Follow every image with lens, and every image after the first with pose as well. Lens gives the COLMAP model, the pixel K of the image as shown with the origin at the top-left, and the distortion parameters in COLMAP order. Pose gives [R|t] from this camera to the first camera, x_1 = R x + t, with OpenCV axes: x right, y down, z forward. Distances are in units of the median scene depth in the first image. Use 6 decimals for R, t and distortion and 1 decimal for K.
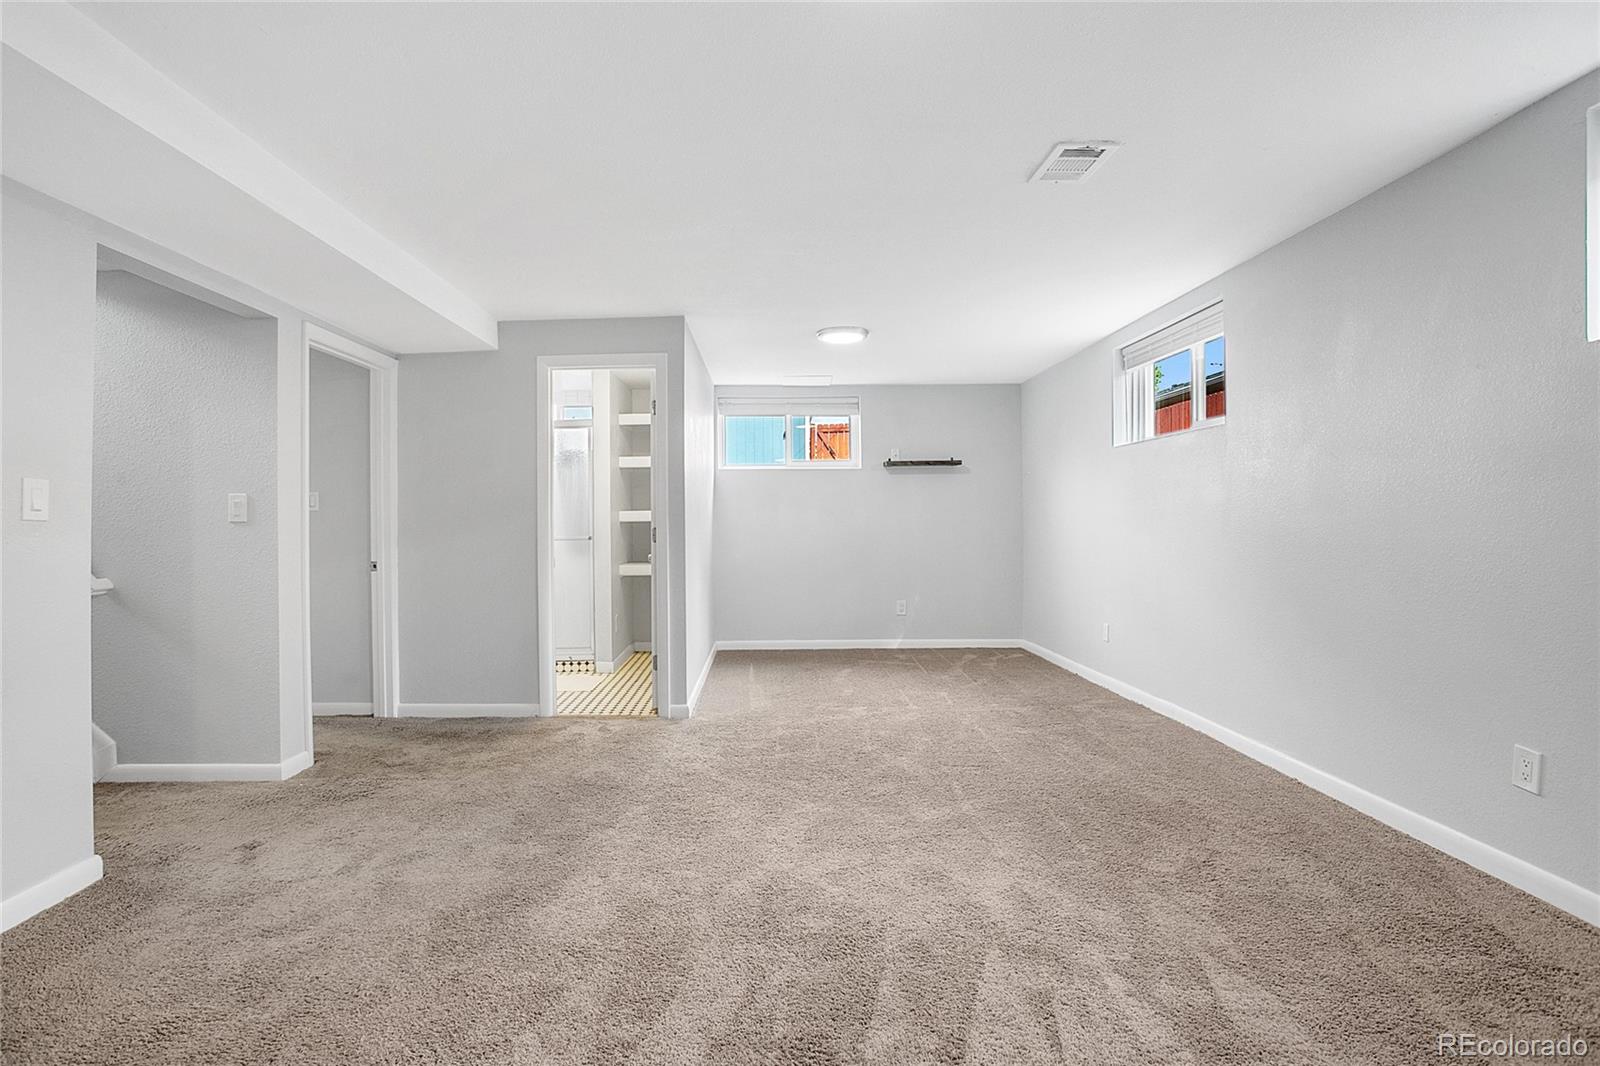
lens RADIAL K [[770.9, 0, 778.9], [0, 770.9, 518.2], [0, 0, 1]] dist [-0.075520, 0.034885]
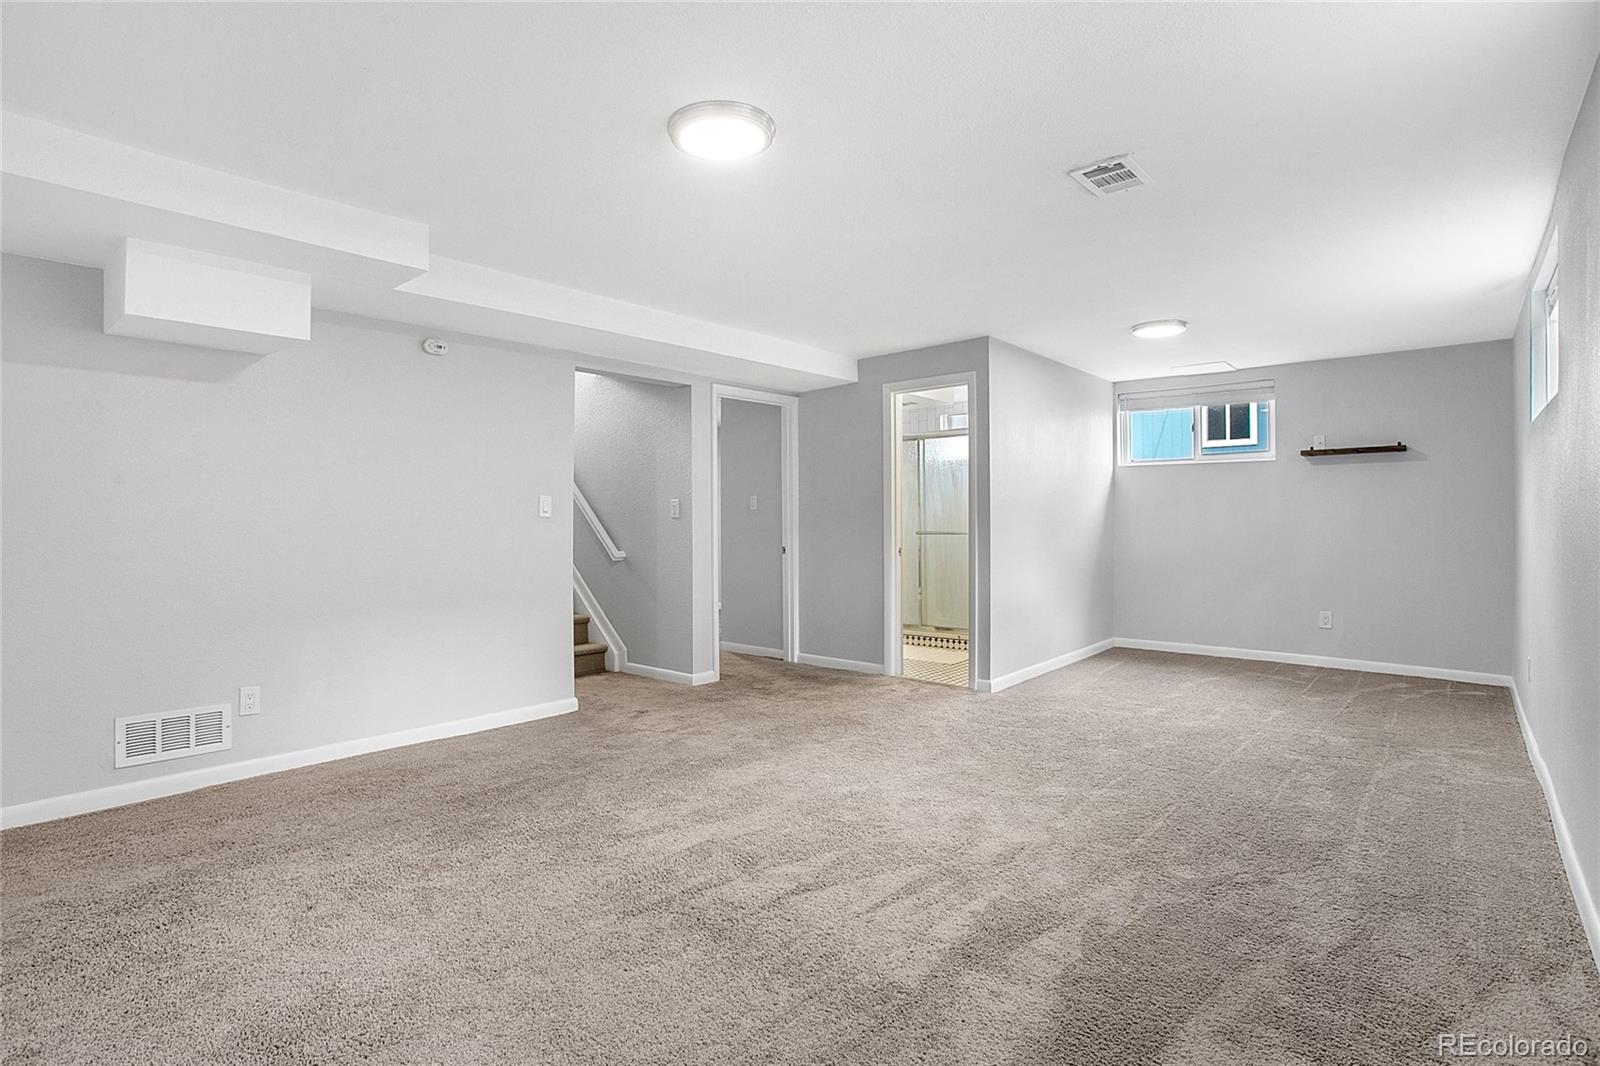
lens RADIAL K [[770.9, 0, 778.9], [0, 770.9, 518.2], [0, 0, 1]] dist [-0.075520, 0.034885]
pose [[0.747105, 0.006314, -0.664676, 0.506760], [-0.001016, 0.999965, 0.008357, -0.007224], [0.664705, -0.005568, 0.747085, -0.061603]]
